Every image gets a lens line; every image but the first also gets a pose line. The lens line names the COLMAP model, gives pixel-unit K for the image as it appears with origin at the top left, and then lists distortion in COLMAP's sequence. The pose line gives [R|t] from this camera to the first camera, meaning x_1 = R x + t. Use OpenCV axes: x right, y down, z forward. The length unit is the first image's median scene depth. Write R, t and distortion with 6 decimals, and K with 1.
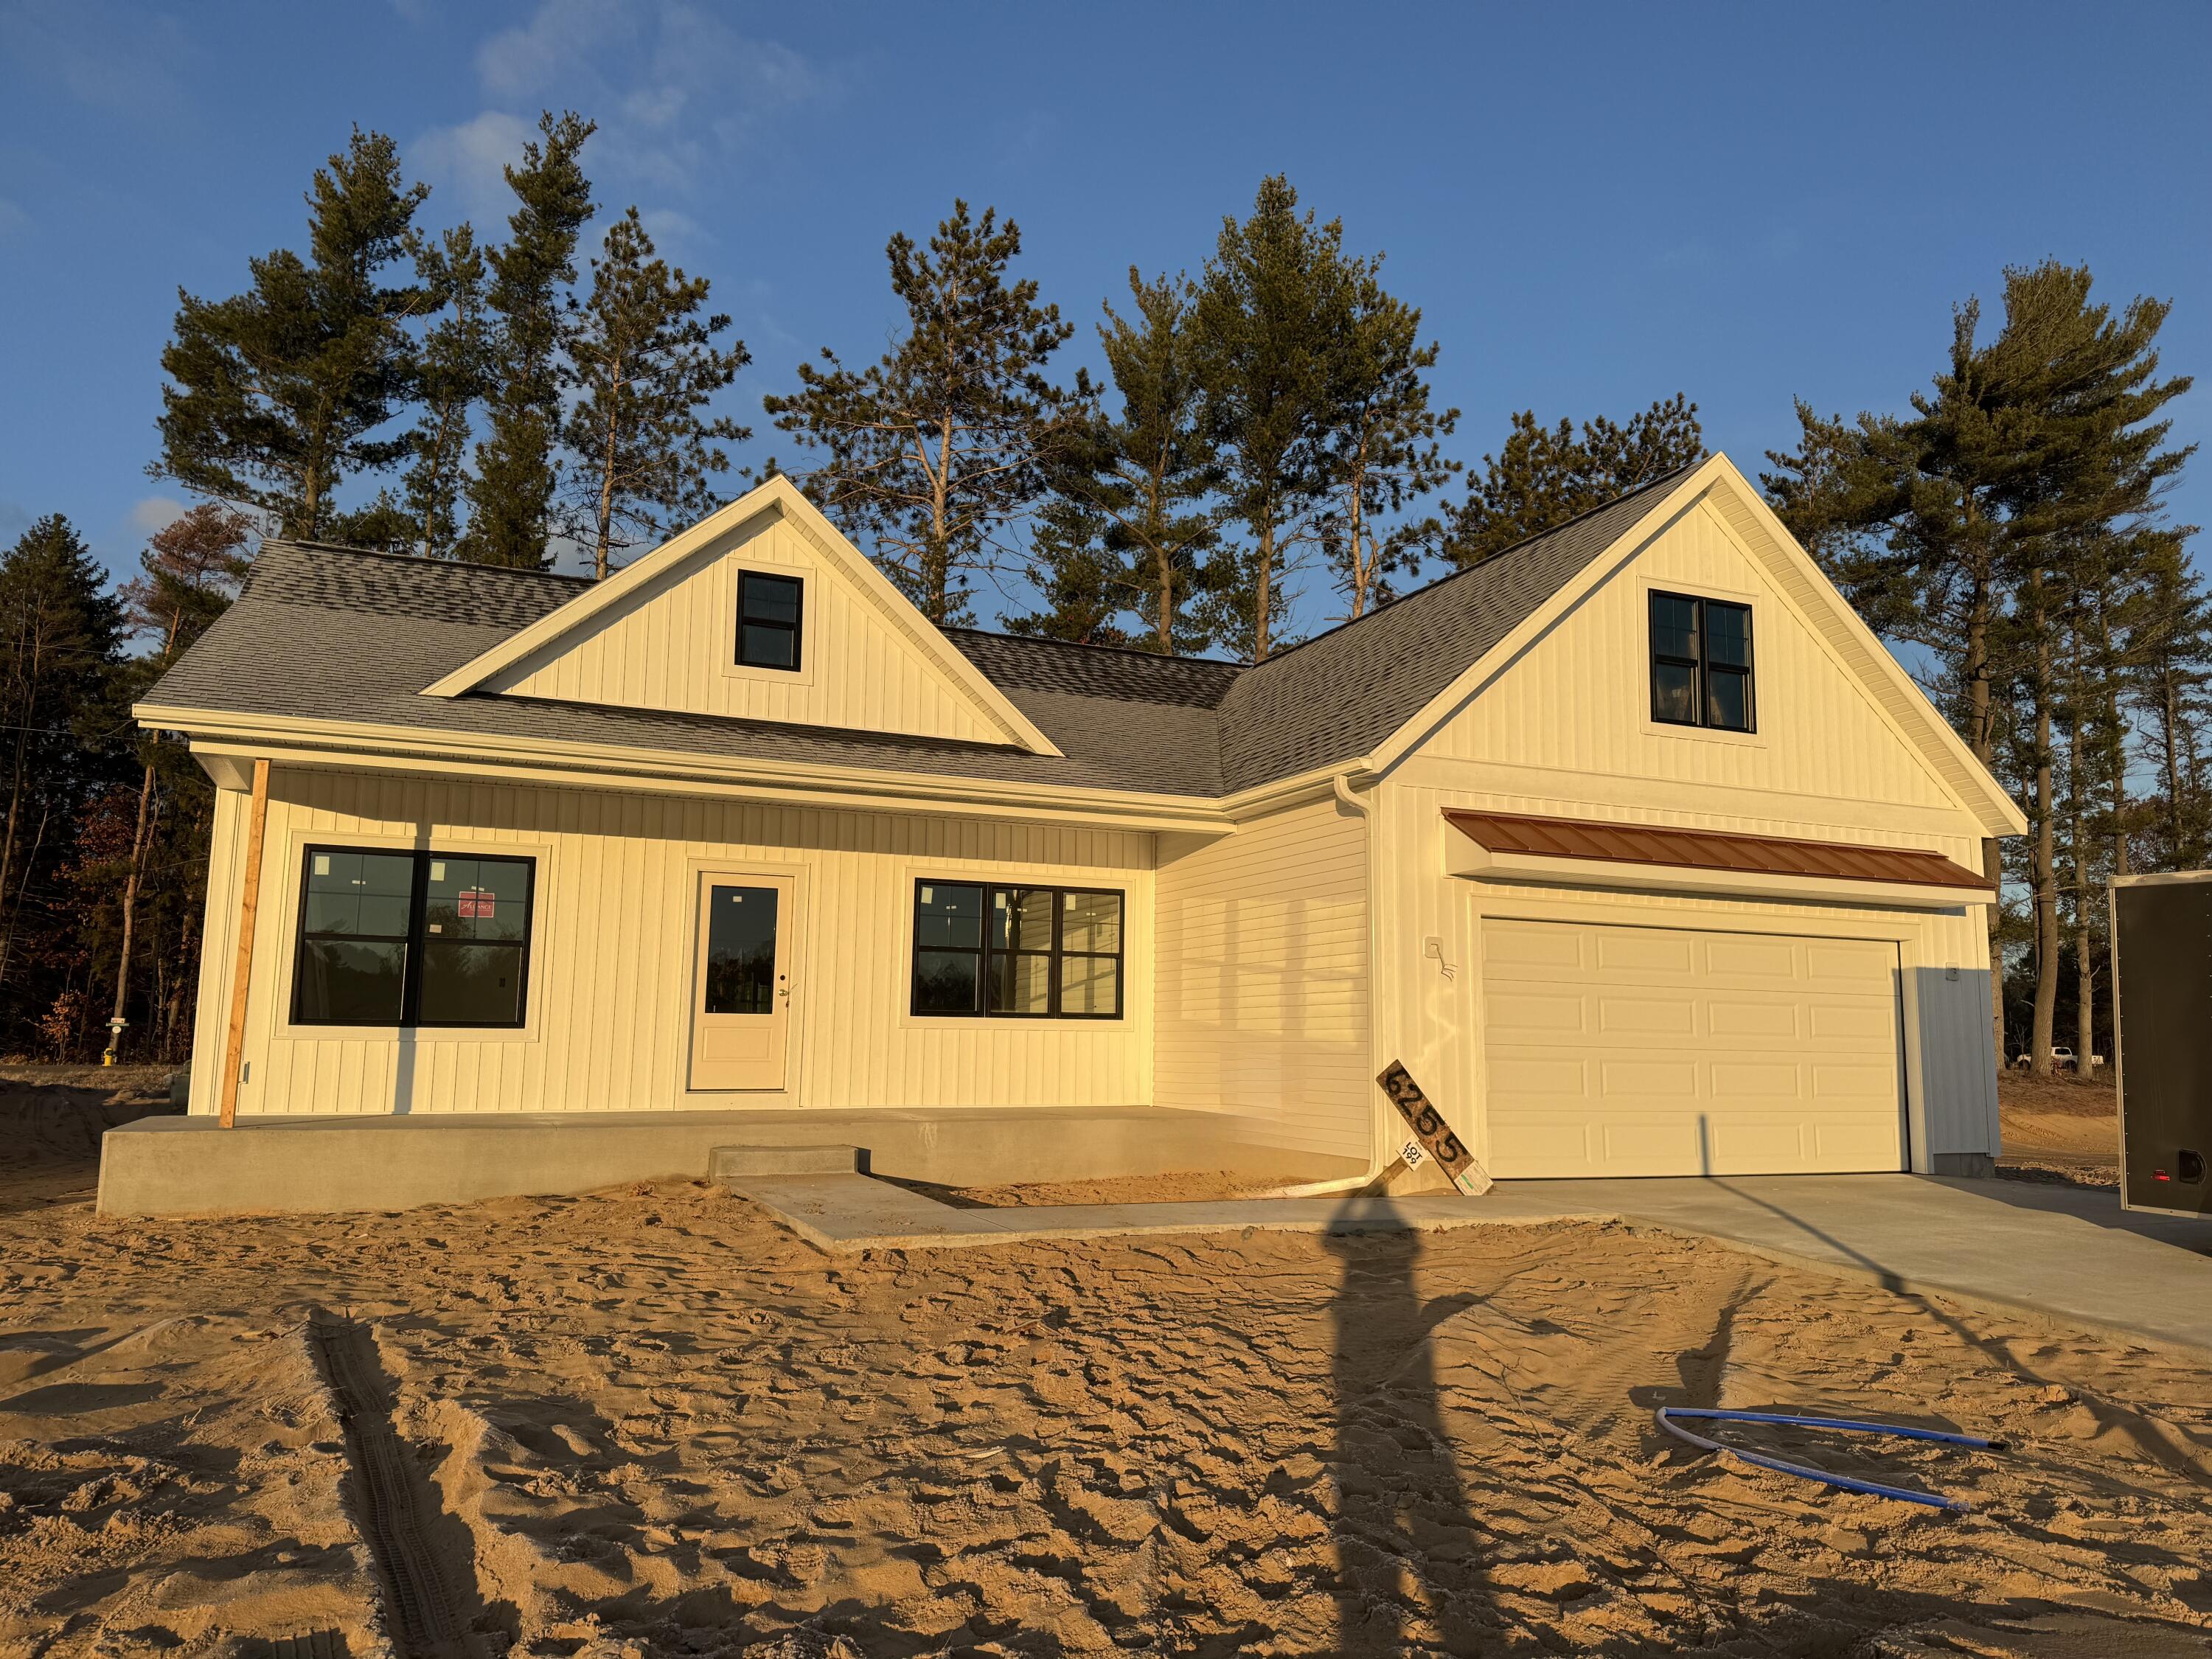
lens RADIAL K [[1566.2, 0, 1105.4], [0, 1566.2, 835.5], [0, 0, 1]] dist [0.050137, -0.039448]
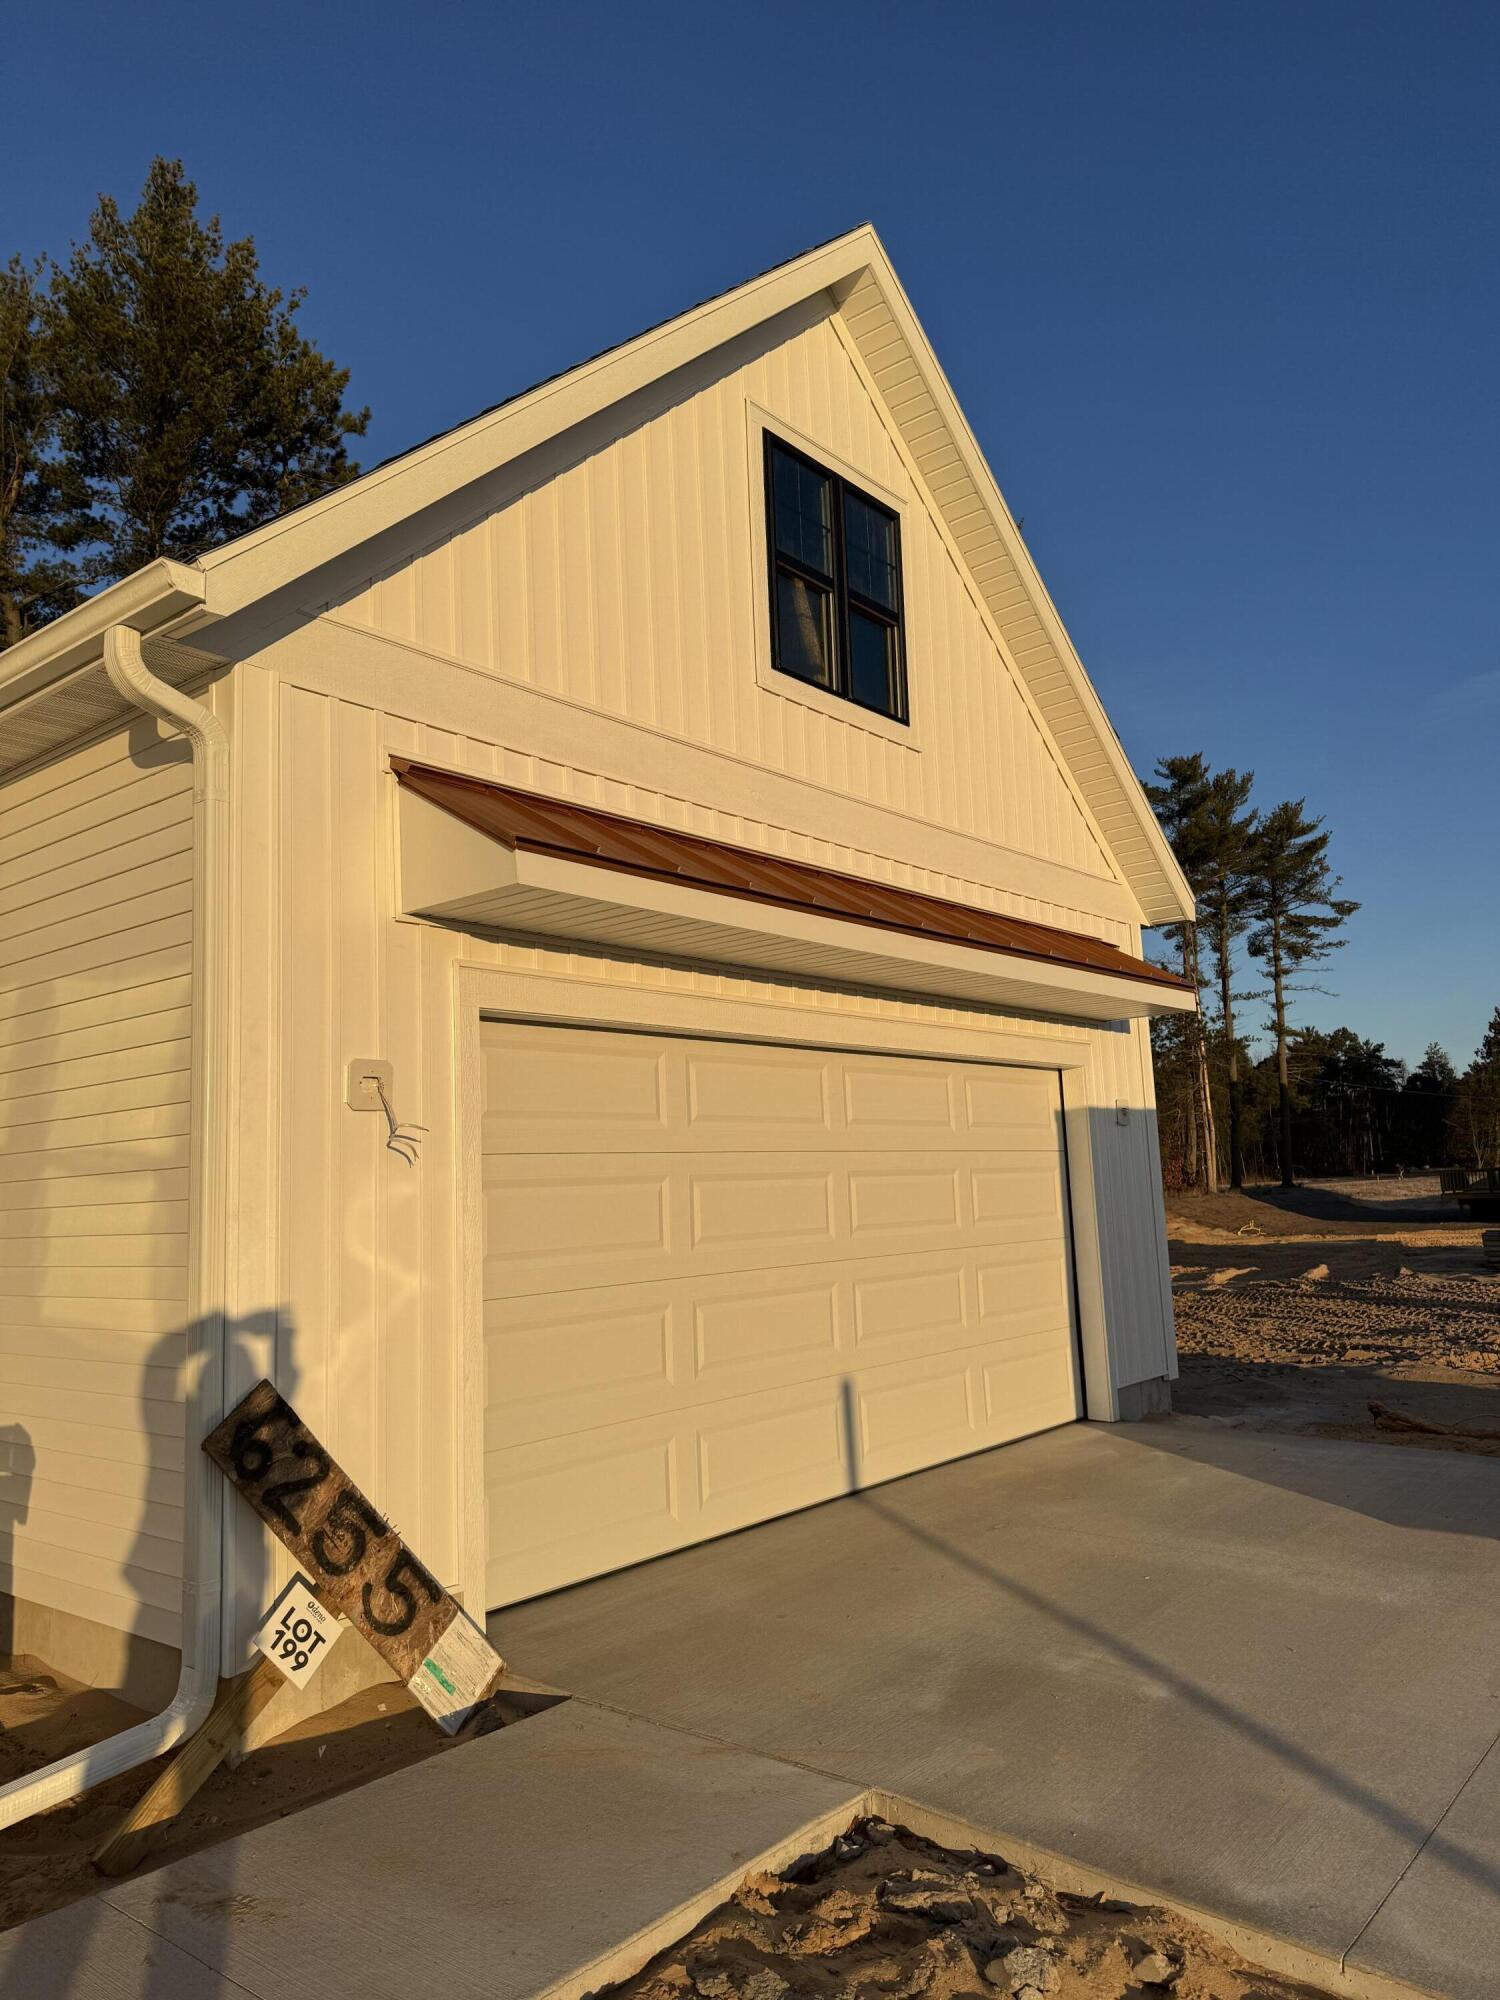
lens RADIAL K [[1416.1, 0, 735.5], [0, 1416.1, 993.1], [0, 0, 1]] dist [0.050137, -0.039448]
pose [[0.893796, 0.013139, 0.448280, 0.107362], [-0.011209, 0.999913, -0.006958, 0.040440], [-0.448333, 0.001194, 0.893866, 0.522033]]
